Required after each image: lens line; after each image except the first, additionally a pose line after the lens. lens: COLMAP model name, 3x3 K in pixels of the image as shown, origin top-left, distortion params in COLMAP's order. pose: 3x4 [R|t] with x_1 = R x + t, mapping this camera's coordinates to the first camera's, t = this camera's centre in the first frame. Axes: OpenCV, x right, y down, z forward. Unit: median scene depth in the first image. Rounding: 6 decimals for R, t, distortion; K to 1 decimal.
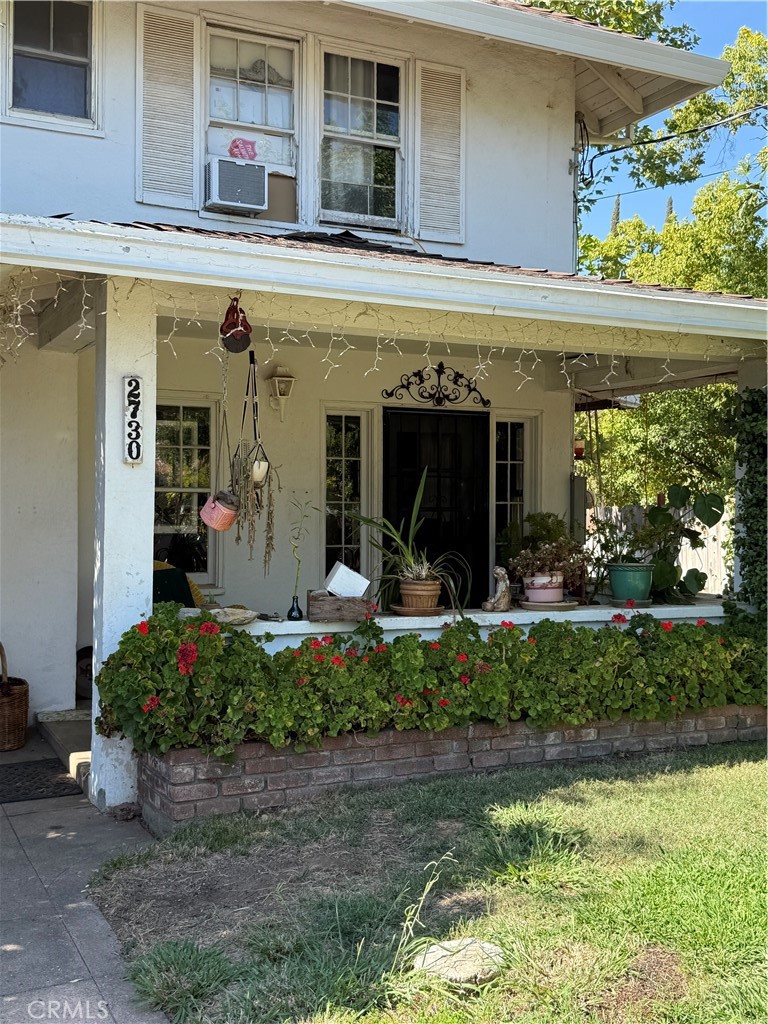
lens RADIAL K [[1132.1, 0, 384.0], [0, 1132.1, 512.2], [0, 0, 1]] dist [0.101337, 0.000000]
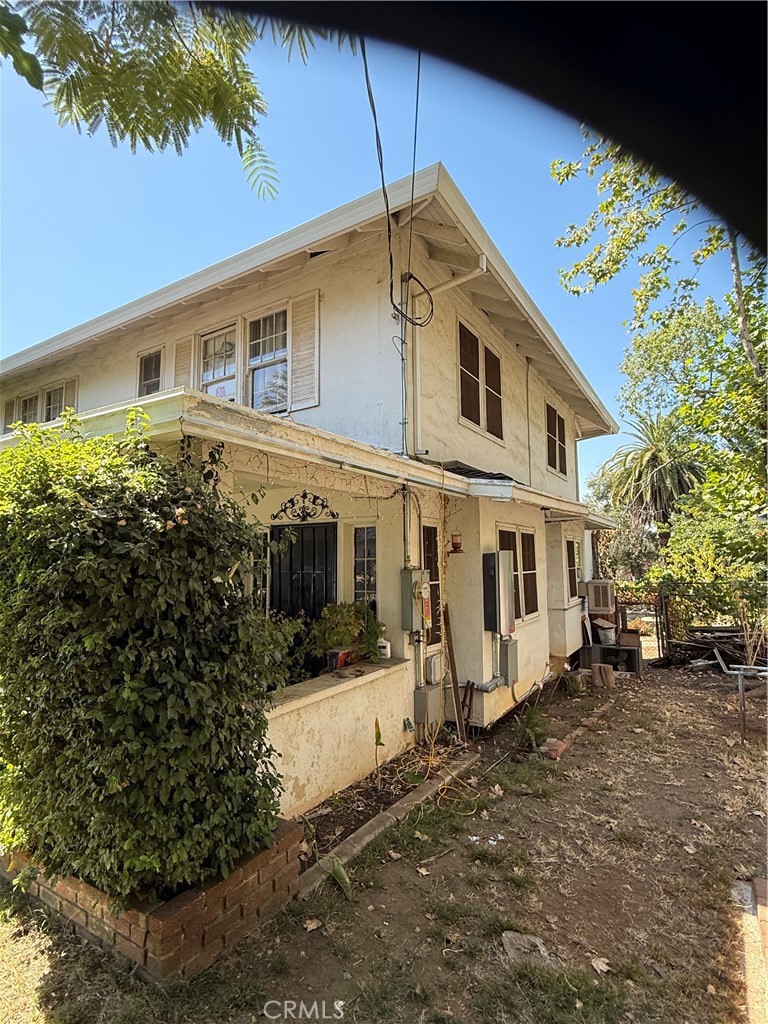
lens RADIAL K [[512.5, 0, 383.2], [0, 512.5, 509.5], [0, 0, 1]] dist [0.003154, 0.000485]
pose [[0.540284, -0.092894, -0.836339, 0.630443], [0.011883, 0.994631, -0.102799, -0.041609], [0.841399, 0.045603, 0.538487, 0.736311]]
